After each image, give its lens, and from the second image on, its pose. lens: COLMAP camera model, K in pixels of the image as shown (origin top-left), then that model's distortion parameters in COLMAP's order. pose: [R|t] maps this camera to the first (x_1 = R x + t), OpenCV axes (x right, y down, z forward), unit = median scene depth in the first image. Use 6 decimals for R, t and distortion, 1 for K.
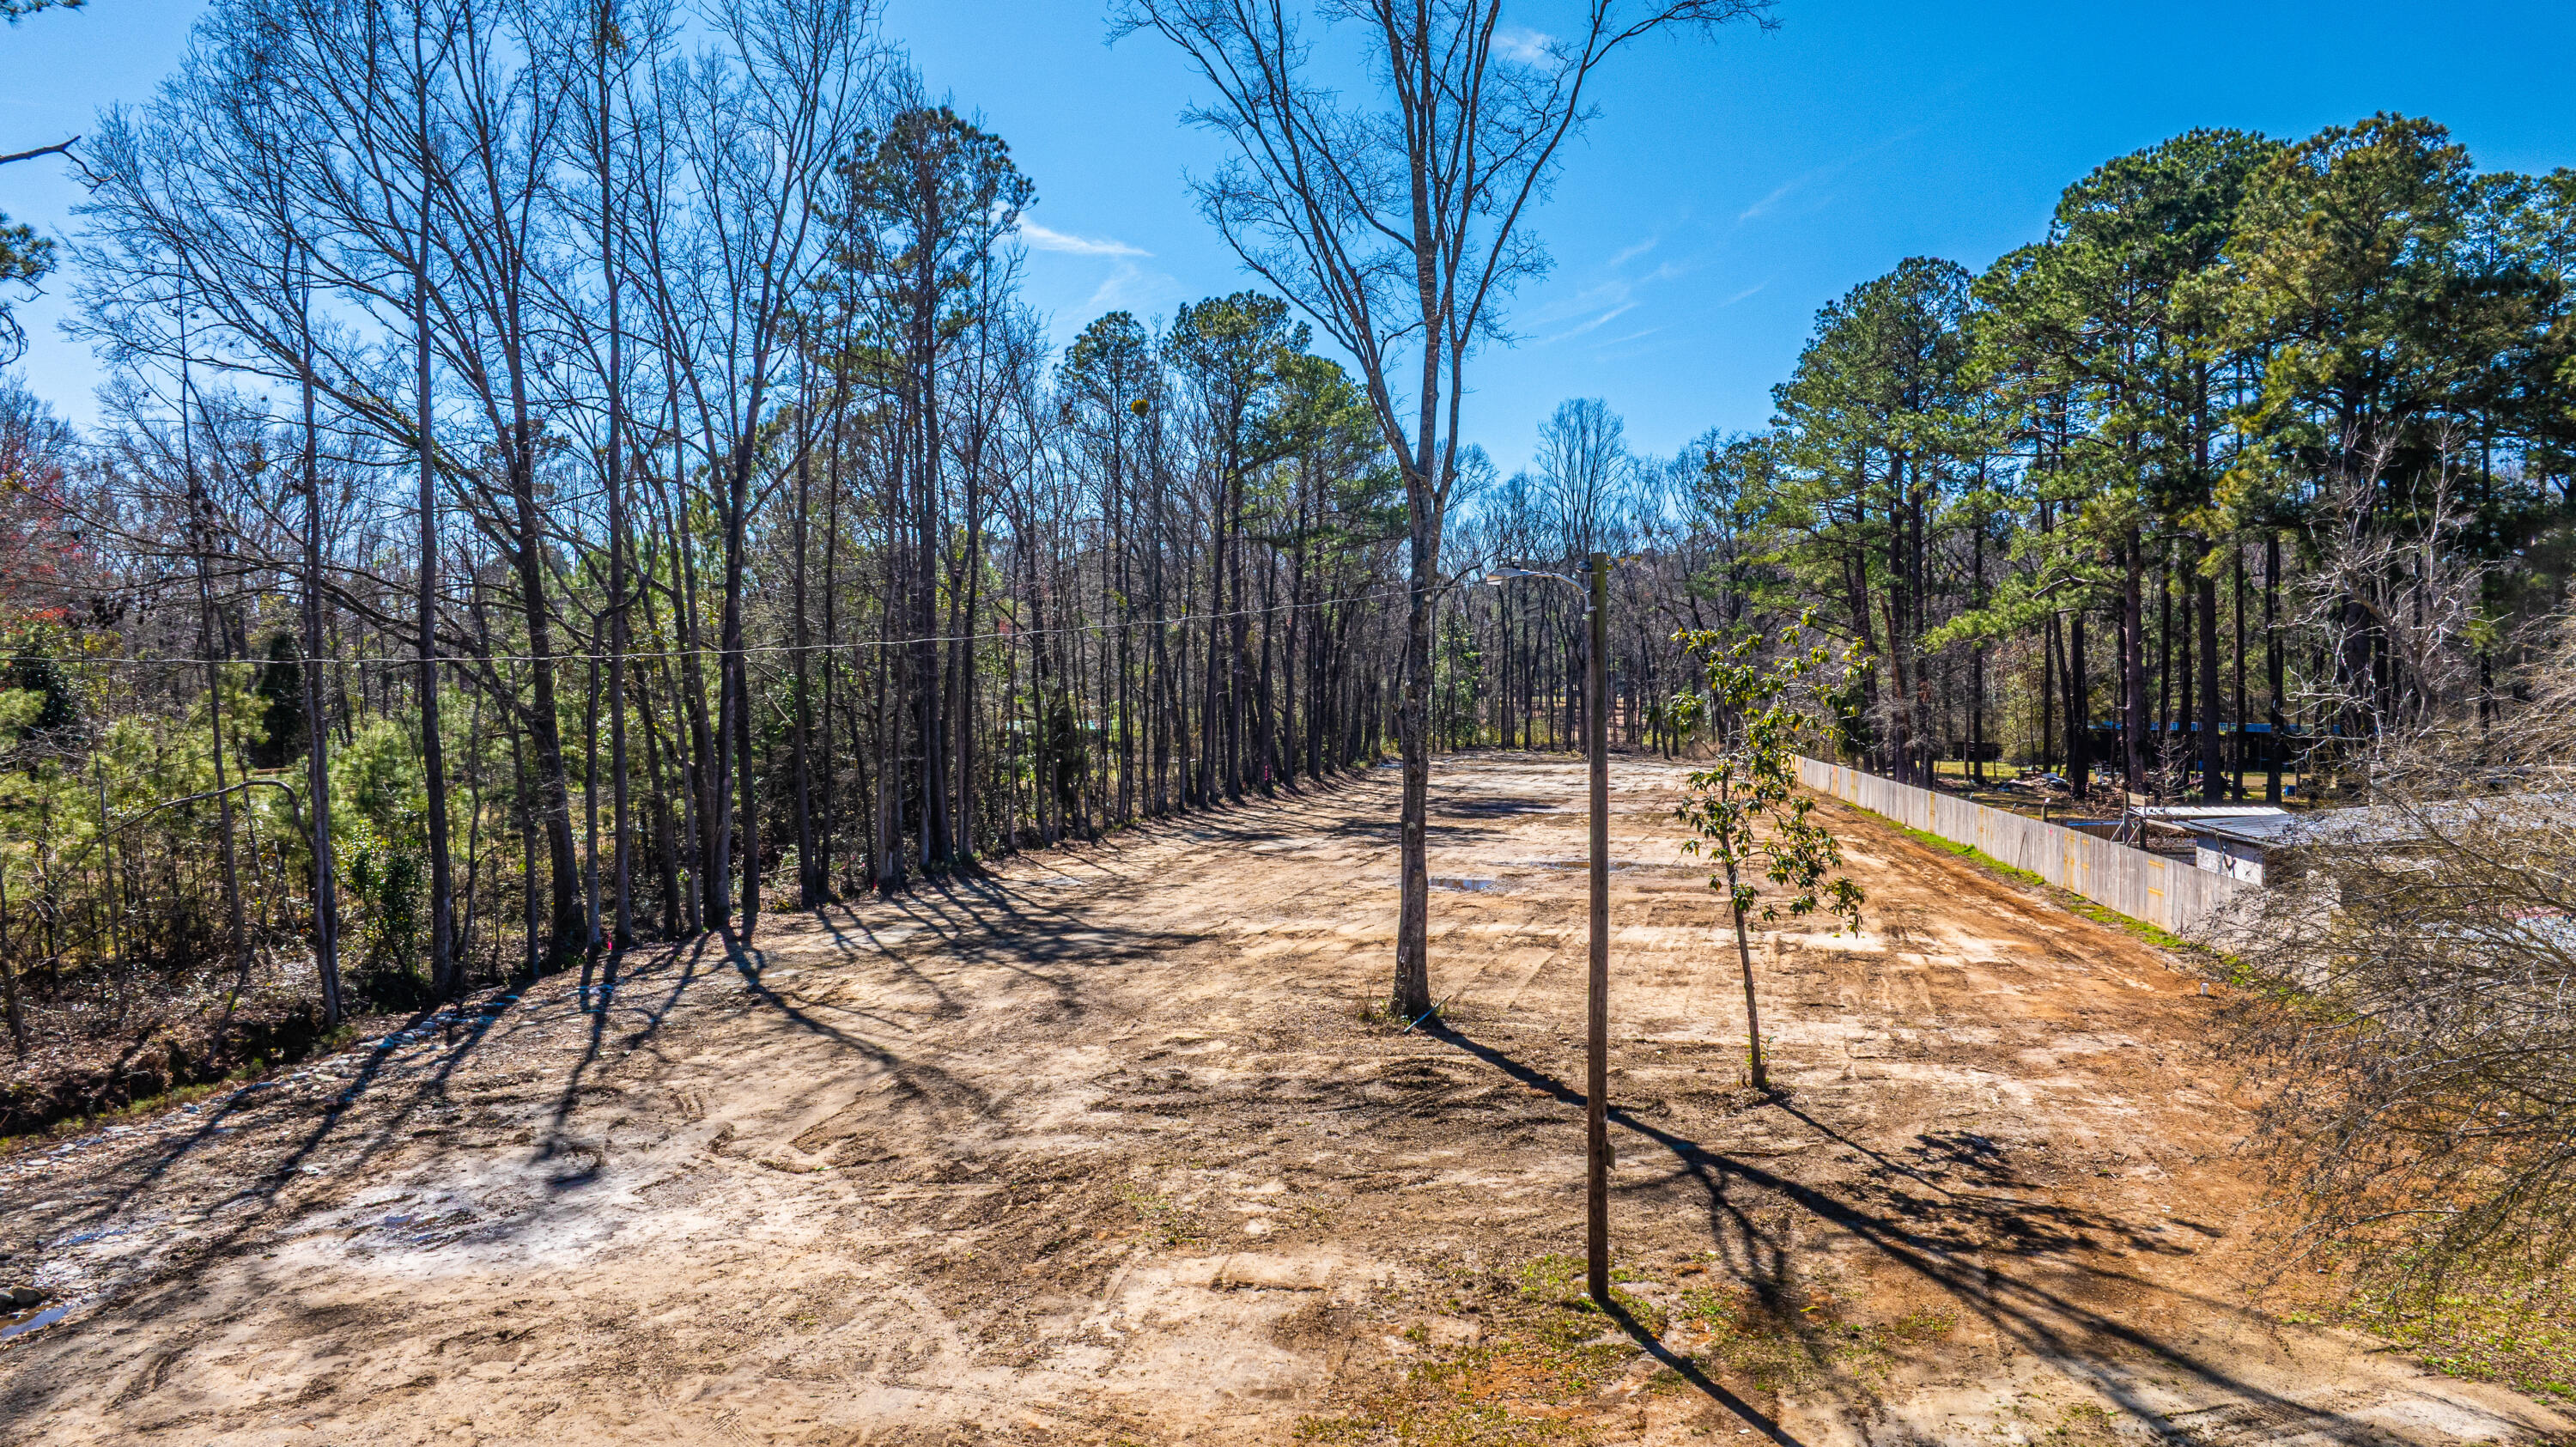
lens RADIAL K [[1813.6, 0, 1288.0], [0, 1813.6, 723.5], [0, 0, 1]] dist [-0.016441, 0.006187]
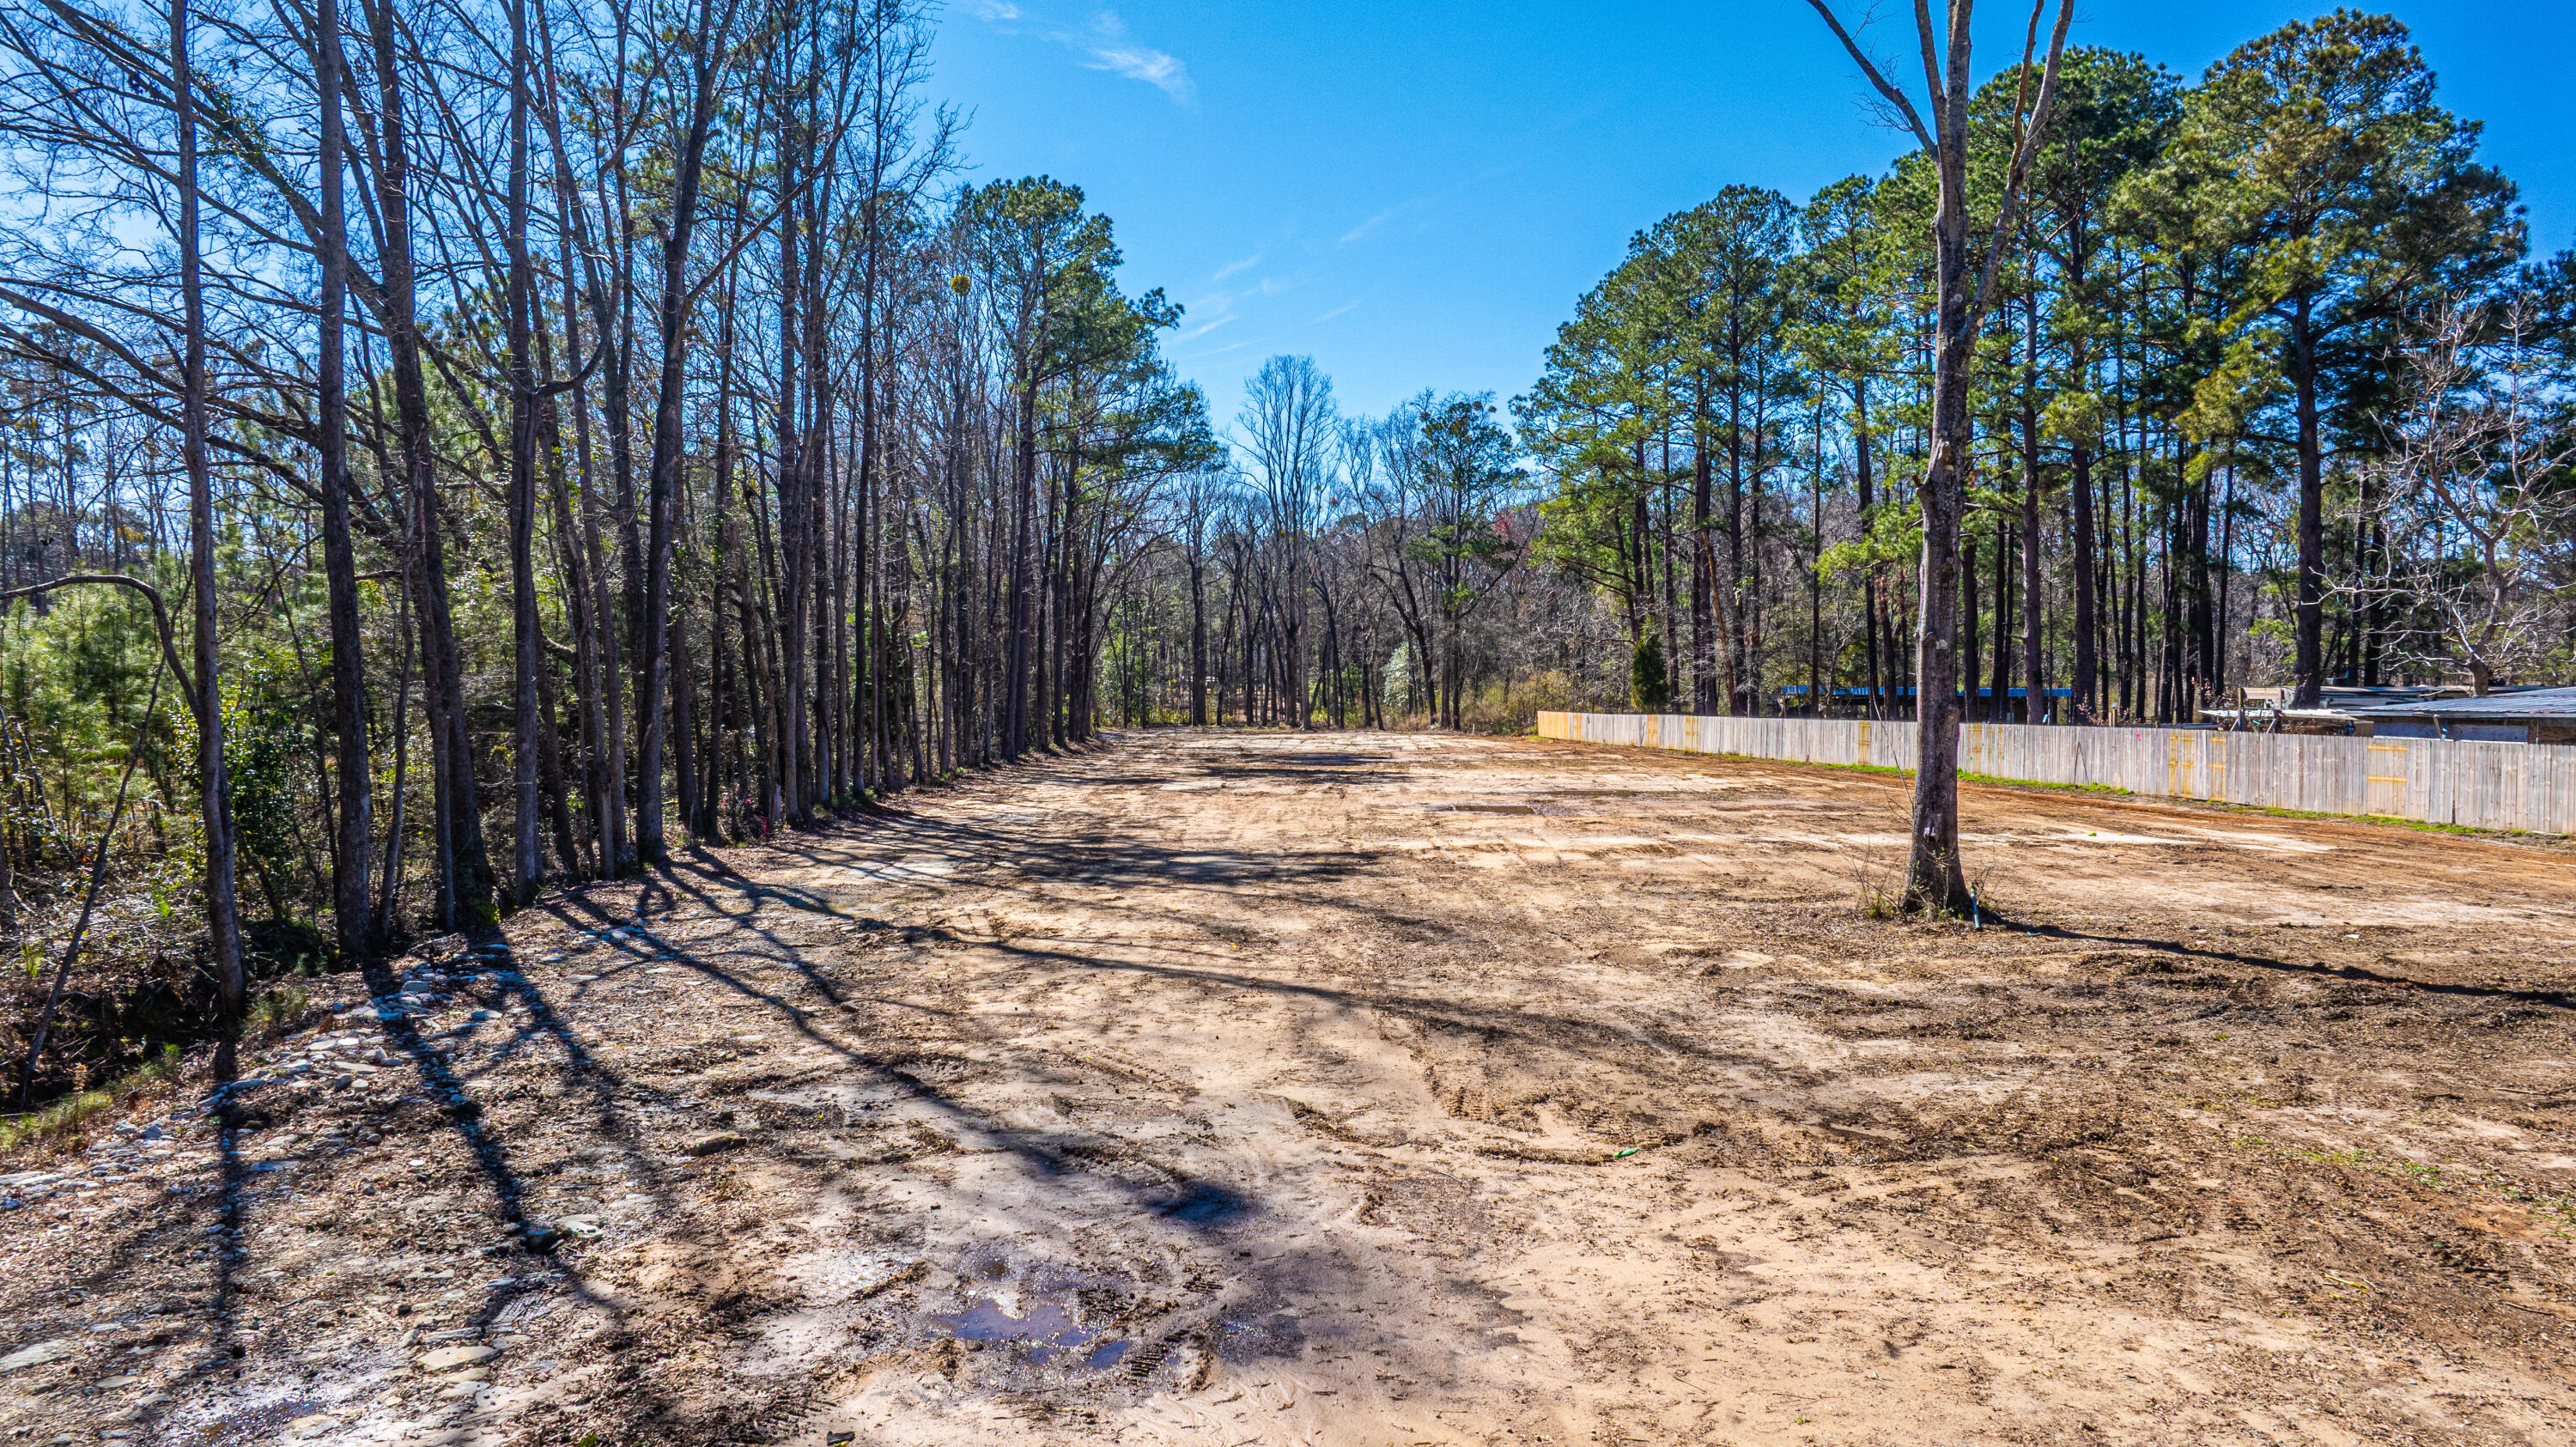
lens RADIAL K [[1808.1, 0, 1302.2], [0, 1808.1, 720.0], [0, 0, 1]] dist [-0.020473, -0.003453]
pose [[0.970064, -0.007334, 0.242739, -0.115269], [0.008050, 0.999966, -0.001958, 0.028457], [-0.242716, 0.003853, 0.970090, 0.121481]]
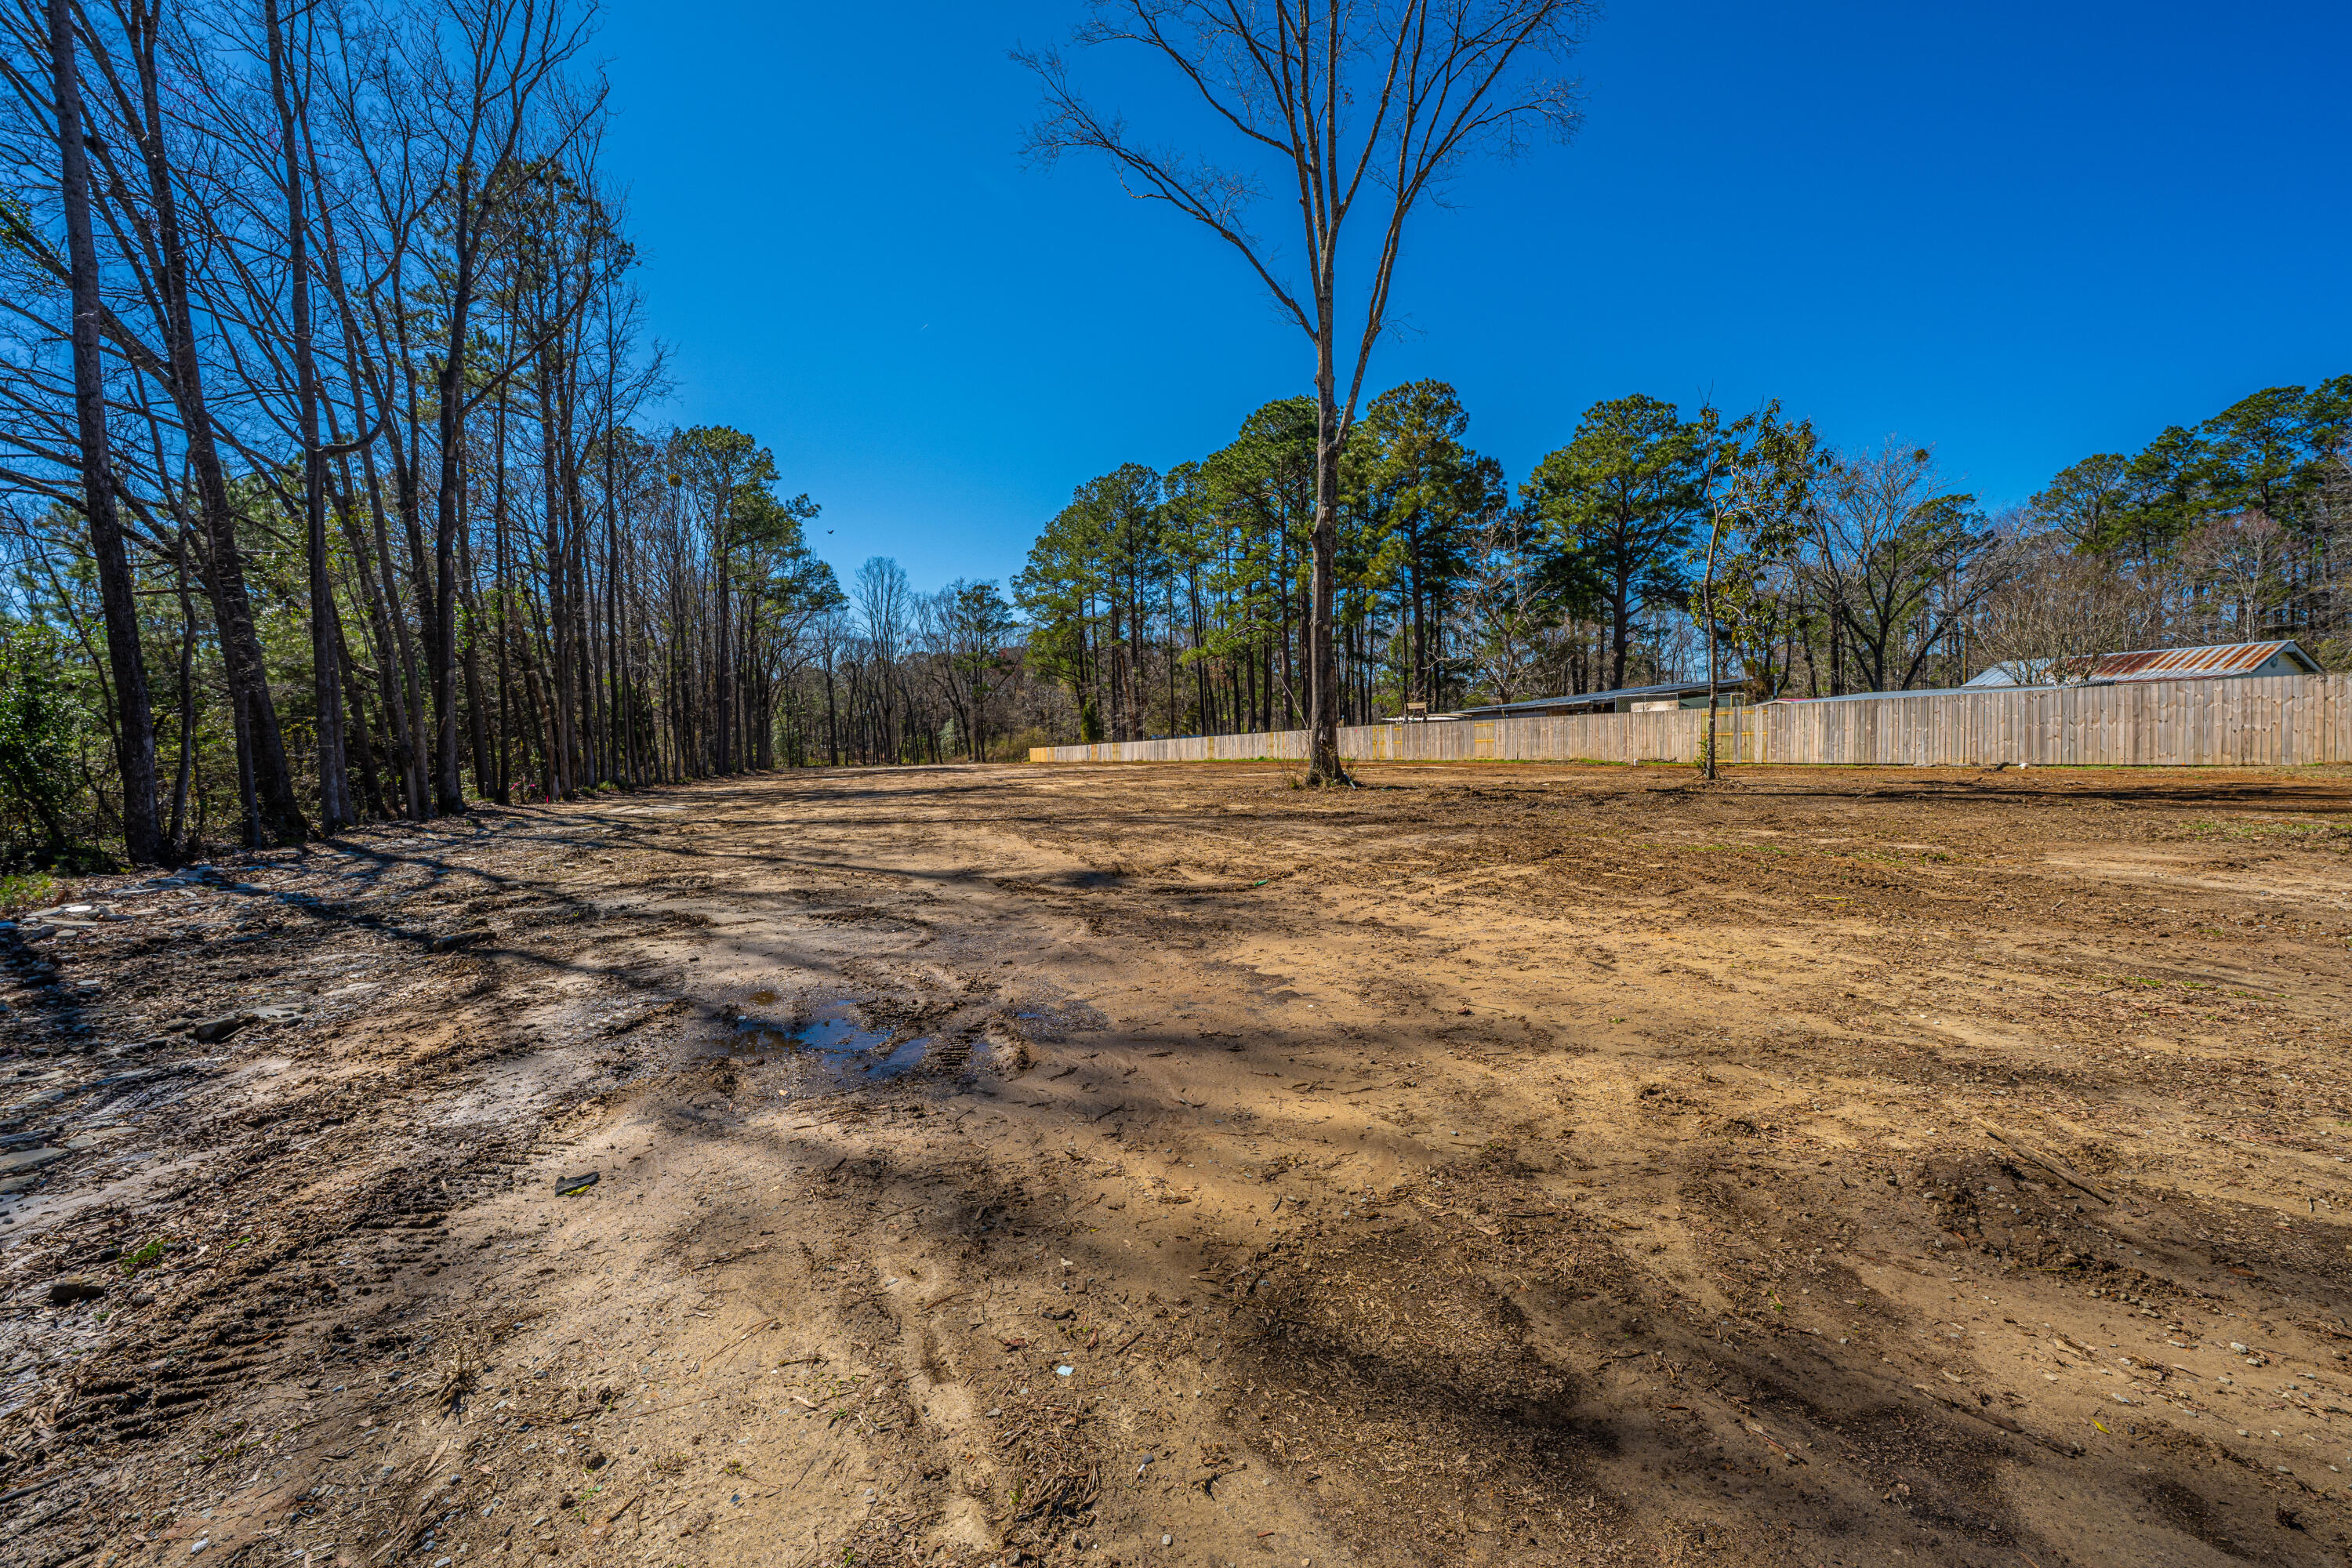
lens RADIAL K [[928.5, 0, 1184.6], [0, 928.5, 788.9], [0, 0, 1]] dist [-0.001235, 0.000202]
pose [[0.850864, -0.047594, 0.523225, -0.114384], [0.037784, 0.998853, 0.029415, 0.046523], [-0.524025, -0.005259, 0.851687, 0.166715]]
